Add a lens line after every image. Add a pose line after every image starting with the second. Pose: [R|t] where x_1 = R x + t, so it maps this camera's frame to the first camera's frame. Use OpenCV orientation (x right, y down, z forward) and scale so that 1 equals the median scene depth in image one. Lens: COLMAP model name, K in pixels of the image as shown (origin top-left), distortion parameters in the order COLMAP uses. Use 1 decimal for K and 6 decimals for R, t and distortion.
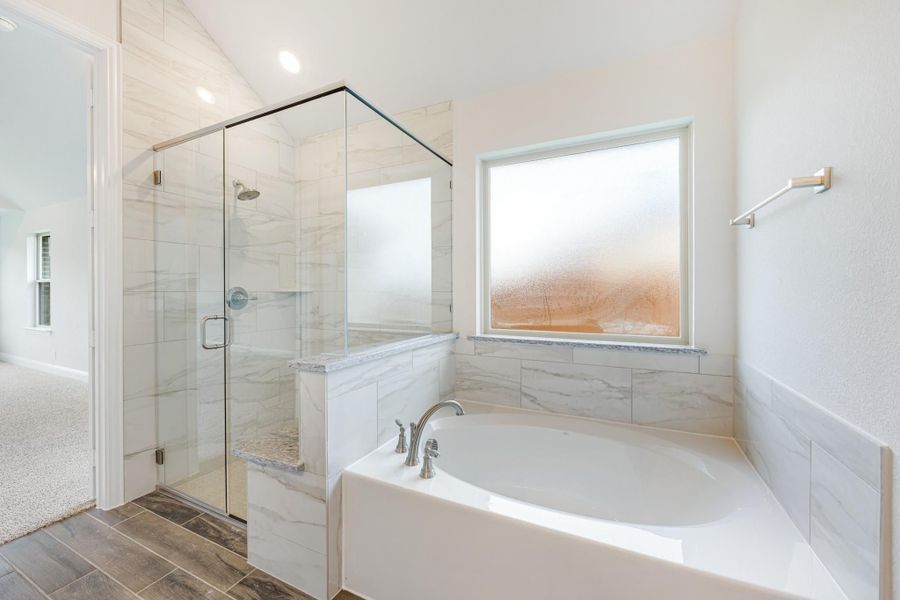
lens RADIAL K [[363.8, 0, 448.8], [0, 363.8, 292.9], [0, 0, 1]] dist [0.000682, -0.000176]
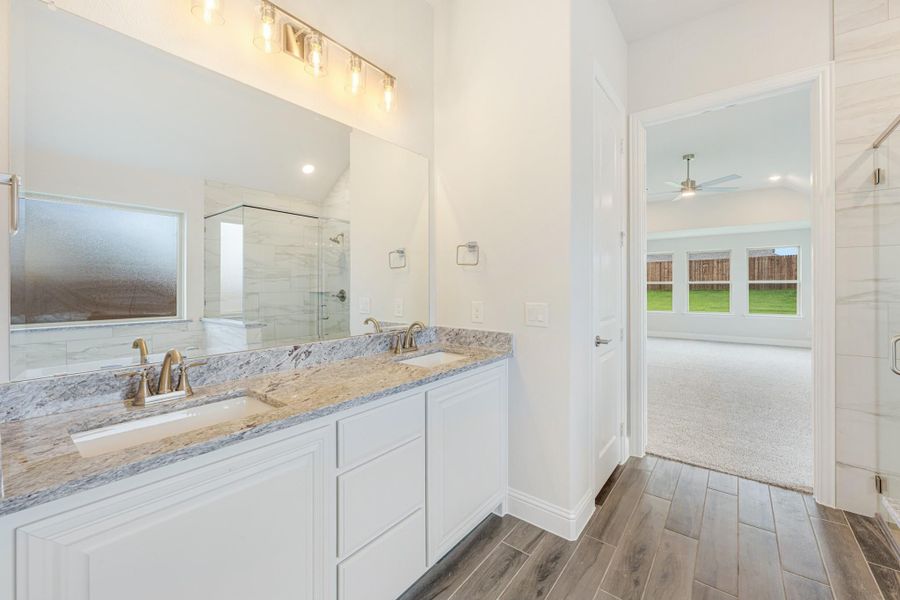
lens RADIAL K [[363.8, 0, 449.8], [0, 363.8, 291.7], [0, 0, 1]] dist [0.000682, -0.000176]
pose [[-0.209931, 0.016018, -0.977585, 0.319951], [-0.002444, 0.999854, 0.016908, -0.042322], [0.977713, 0.005939, -0.209862, 0.150034]]
